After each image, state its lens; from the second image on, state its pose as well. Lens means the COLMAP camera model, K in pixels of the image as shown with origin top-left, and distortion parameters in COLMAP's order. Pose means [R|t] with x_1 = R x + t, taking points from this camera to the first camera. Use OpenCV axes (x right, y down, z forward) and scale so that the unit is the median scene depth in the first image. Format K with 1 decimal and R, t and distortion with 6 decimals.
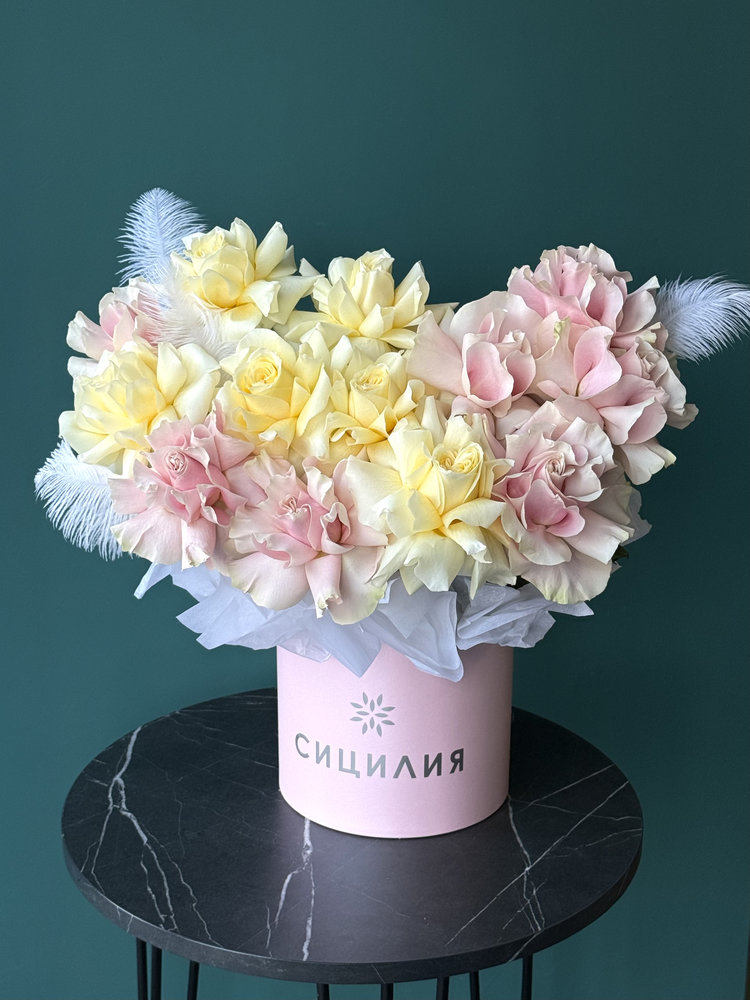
lens RADIAL K [[1675.7, 0, 375.0], [0, 1675.7, 500.0], [0, 0, 1]] dist [0.101139, 0.016597]
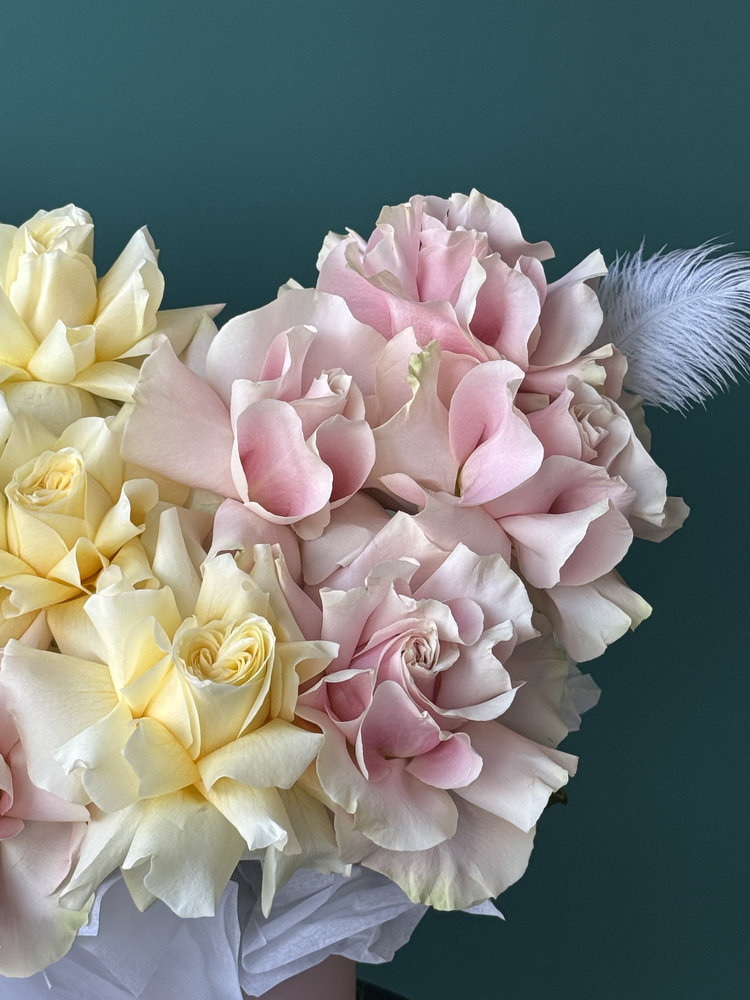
lens RADIAL K [[2397.0, 0, 389.7], [0, 2397.0, 501.4], [0, 0, 1]] dist [0.074871, 0.284271]
pose [[0.995141, -0.037822, 0.090905, 0.033009], [0.034815, 0.998800, 0.034439, -0.085438], [-0.092099, -0.031107, 0.995264, 0.273285]]
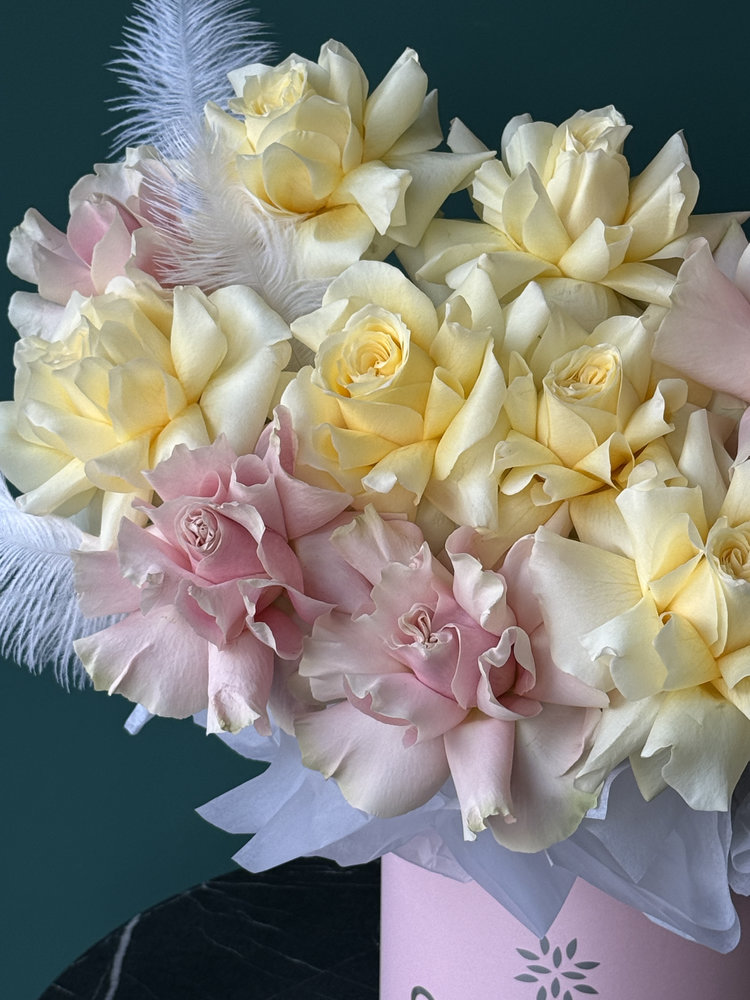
lens RADIAL K [[2397.0, 0, 389.7], [0, 2397.0, 501.4], [0, 0, 1]] dist [0.074871, 0.284271]
pose [[0.998140, 0.032979, -0.051281, -0.022361], [-0.029588, 0.997412, 0.065525, -0.078239], [0.053309, -0.063886, 0.996532, 0.261471]]
